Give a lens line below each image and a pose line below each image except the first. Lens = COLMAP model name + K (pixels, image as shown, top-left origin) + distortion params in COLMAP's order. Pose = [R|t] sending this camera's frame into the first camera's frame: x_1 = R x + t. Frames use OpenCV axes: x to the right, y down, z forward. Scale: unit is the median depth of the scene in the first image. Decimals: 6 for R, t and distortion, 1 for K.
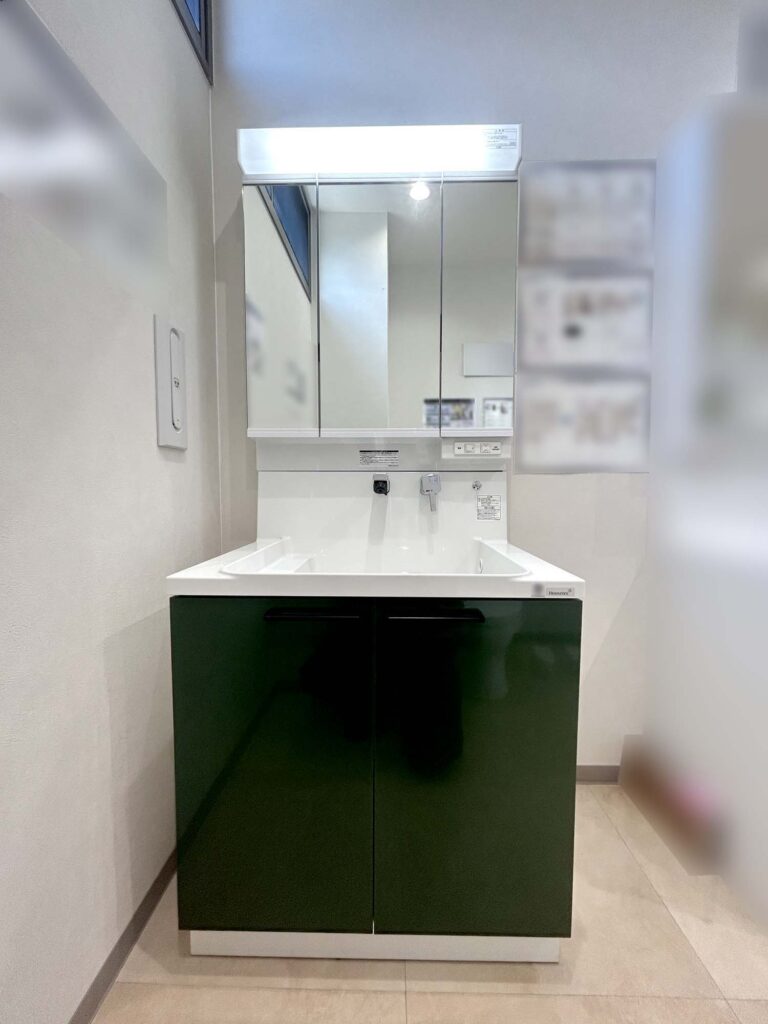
lens RADIAL K [[418.0, 0, 384.6], [0, 418.0, 512.0], [0, 0, 1]] dist [0.000242, -0.000056]
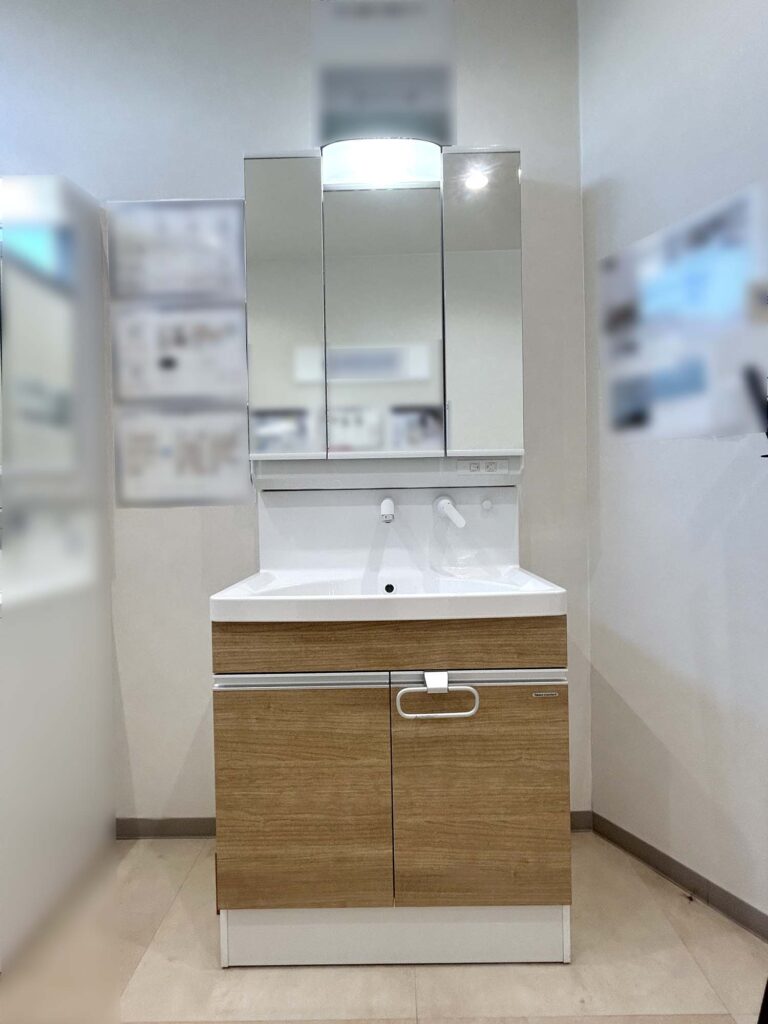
lens RADIAL K [[503.0, 0, 384.3], [0, 503.0, 511.0], [0, 0, 1]] dist [-0.017100, -0.000706]
pose [[0.999779, -0.020955, 0.001391, 0.950937], [0.020996, 0.998735, -0.045683, -0.018976], [-0.000432, 0.045702, 0.998955, -0.166092]]
